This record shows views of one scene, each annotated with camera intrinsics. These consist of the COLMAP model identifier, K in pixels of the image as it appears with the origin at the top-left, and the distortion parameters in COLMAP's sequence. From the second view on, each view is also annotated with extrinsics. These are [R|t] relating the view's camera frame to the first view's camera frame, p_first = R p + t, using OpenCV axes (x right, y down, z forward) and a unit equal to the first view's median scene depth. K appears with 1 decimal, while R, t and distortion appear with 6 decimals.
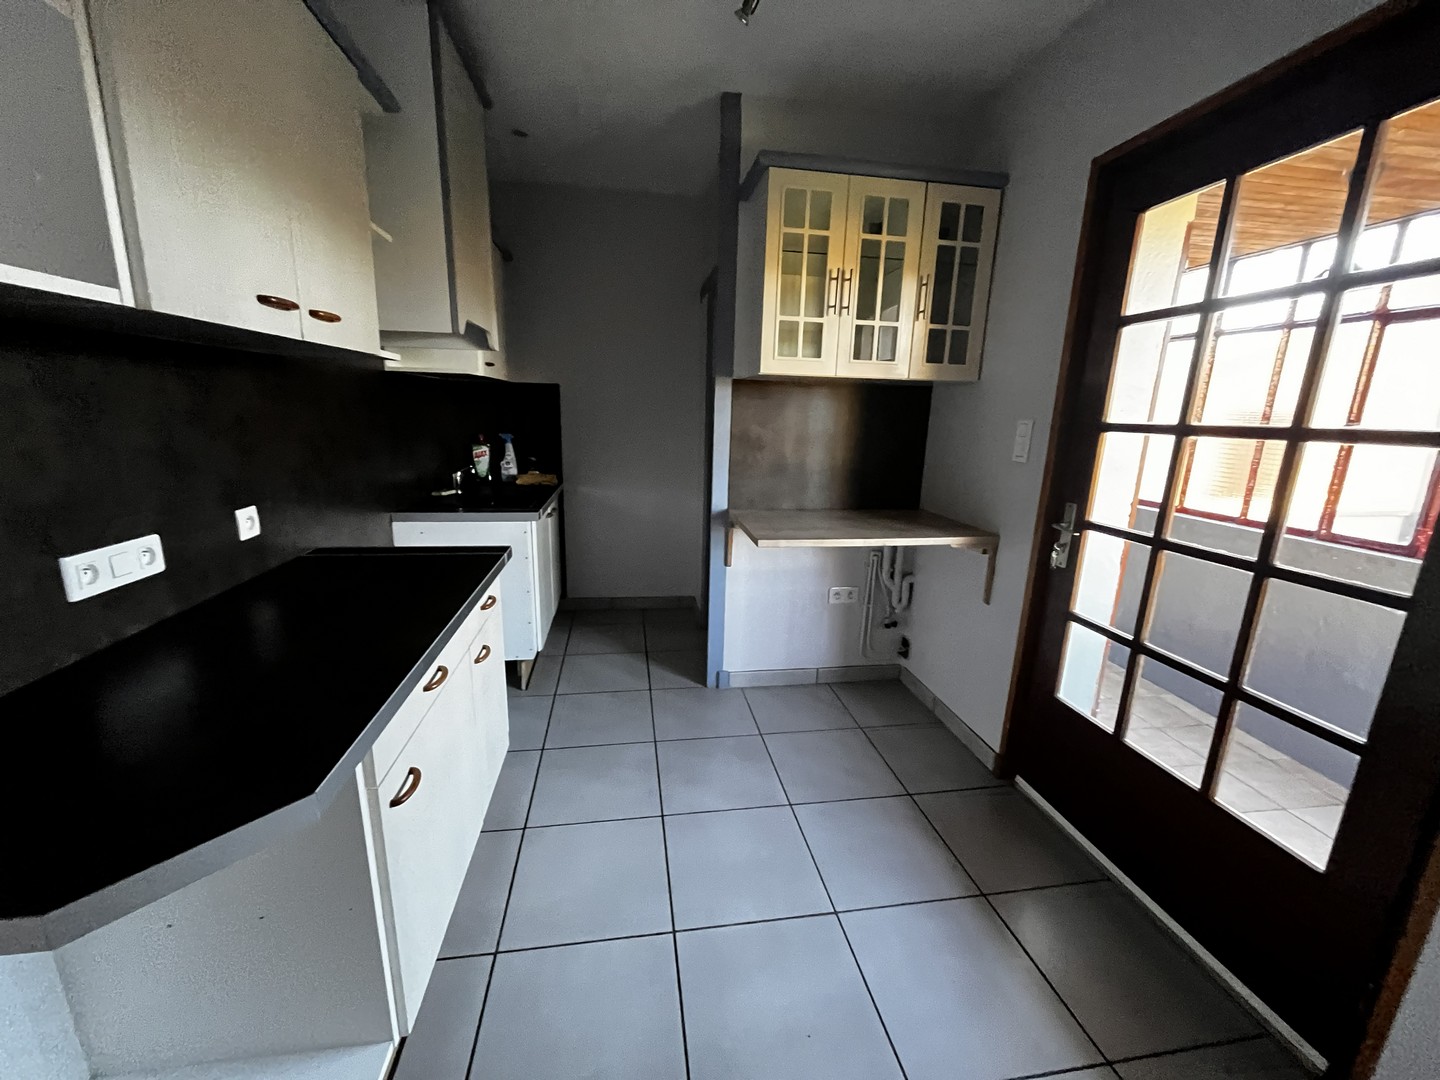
lens RADIAL K [[578.0, 0, 717.7], [0, 578.0, 542.6], [0, 0, 1]] dist [-0.010725, 0.001863]
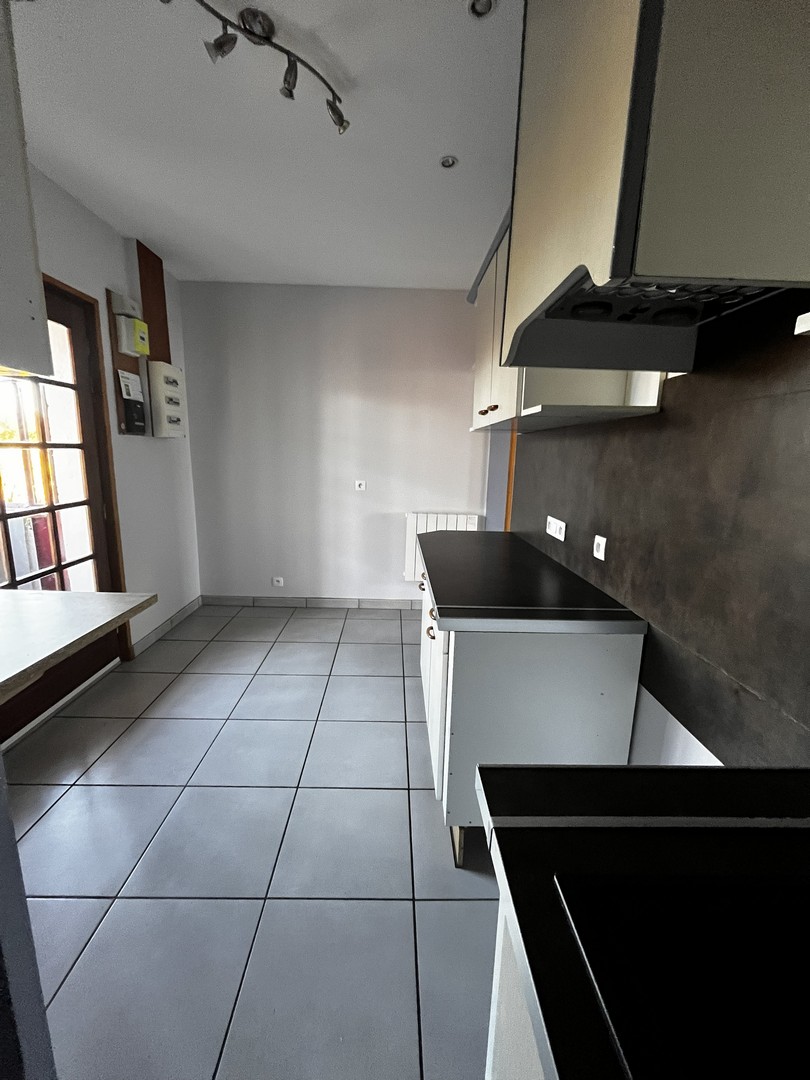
lens RADIAL K [[433.5, 0, 402.4], [0, 433.5, 536.0], [0, 0, 1]] dist [-0.010725, 0.001863]
pose [[-0.989806, -0.075703, 0.120637, -0.306362], [-0.020802, 0.914795, 0.403382, -0.296738], [-0.140895, 0.396761, -0.907044, 1.274711]]
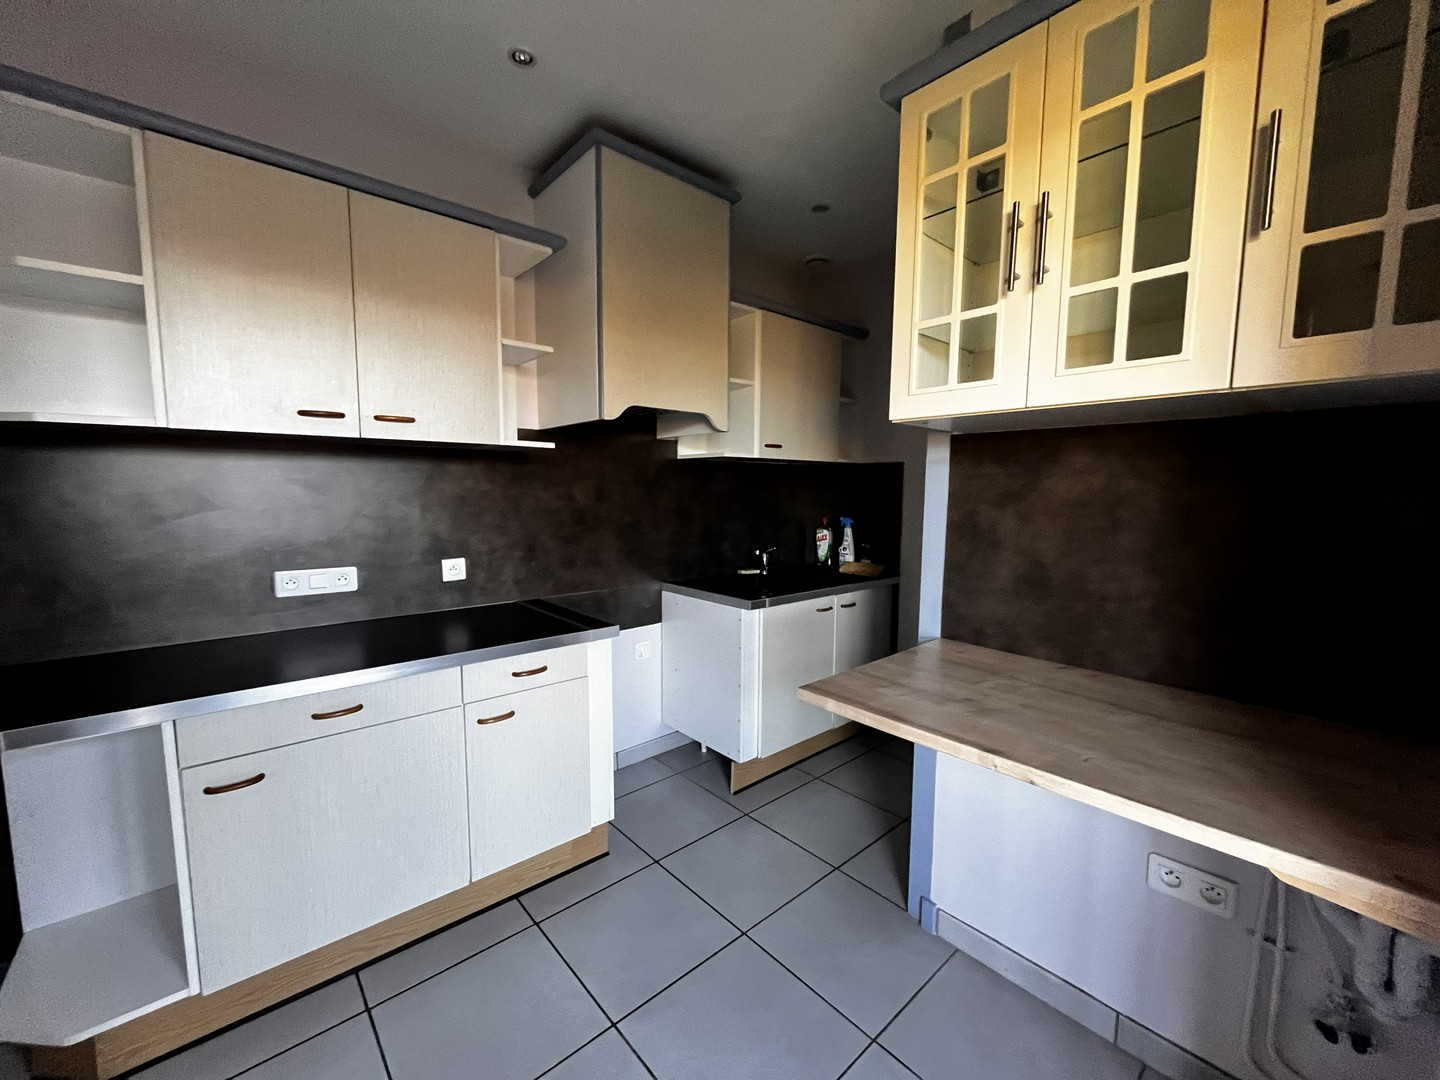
lens RADIAL K [[578.0, 0, 718.8], [0, 578.0, 545.5], [0, 0, 1]] dist [-0.010725, 0.001863]
pose [[0.533224, 0.059330, -0.843891, 0.454409], [-0.183330, 0.981937, -0.046805, -0.092612], [0.825871, 0.179668, 0.534469, 0.496696]]
